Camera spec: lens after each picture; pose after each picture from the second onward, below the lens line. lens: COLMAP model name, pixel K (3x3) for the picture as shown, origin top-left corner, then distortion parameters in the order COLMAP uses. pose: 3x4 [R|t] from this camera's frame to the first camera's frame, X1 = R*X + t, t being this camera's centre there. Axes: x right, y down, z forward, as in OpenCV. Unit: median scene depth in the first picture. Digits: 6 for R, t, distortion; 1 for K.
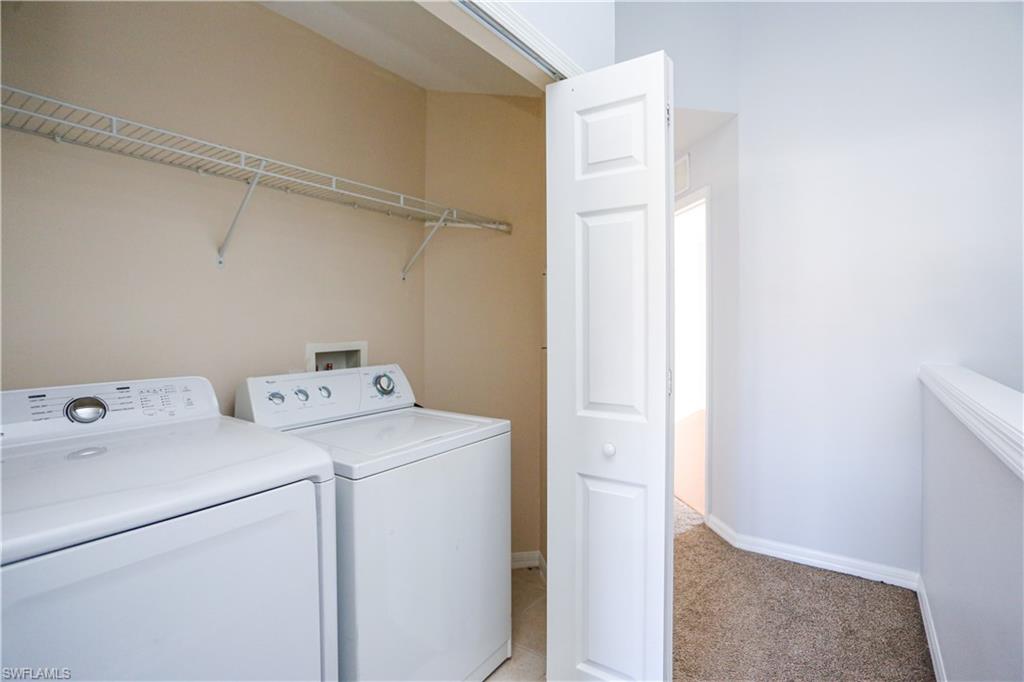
lens RADIAL K [[509.1, 0, 518.3], [0, 509.1, 324.5], [0, 0, 1]] dist [-0.071124, 0.035503]
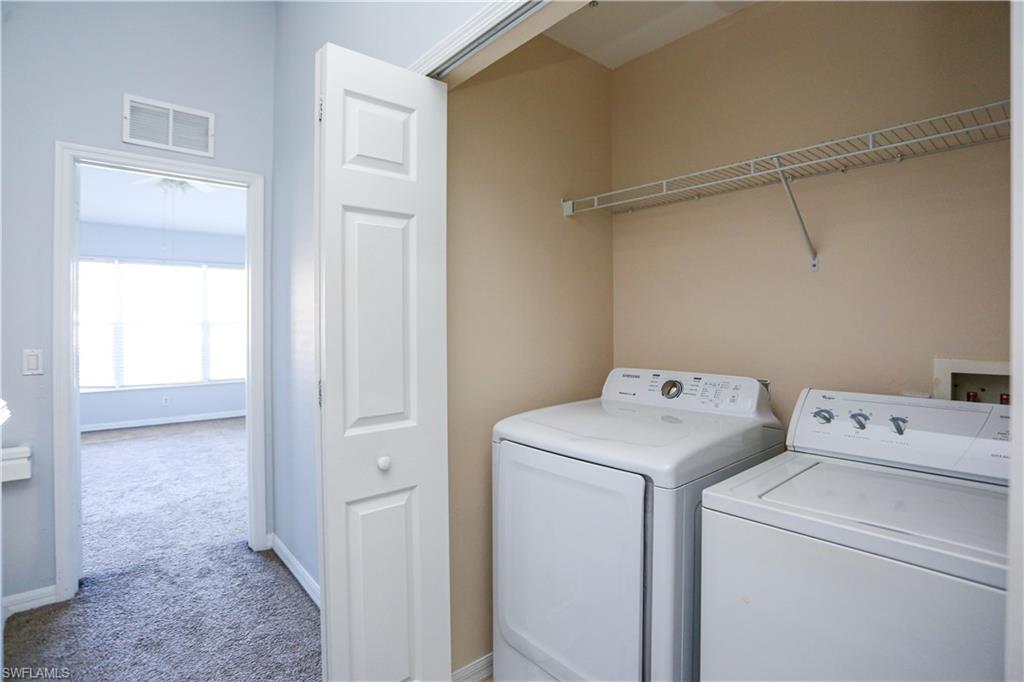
lens RADIAL K [[509.1, 0, 518.3], [0, 509.1, 324.5], [0, 0, 1]] dist [-0.071124, 0.035503]
pose [[-0.254462, -0.002368, -0.967080, 0.473352], [-0.009006, 0.999959, -0.000079, -0.006328], [0.967041, 0.008690, -0.254473, 0.699514]]
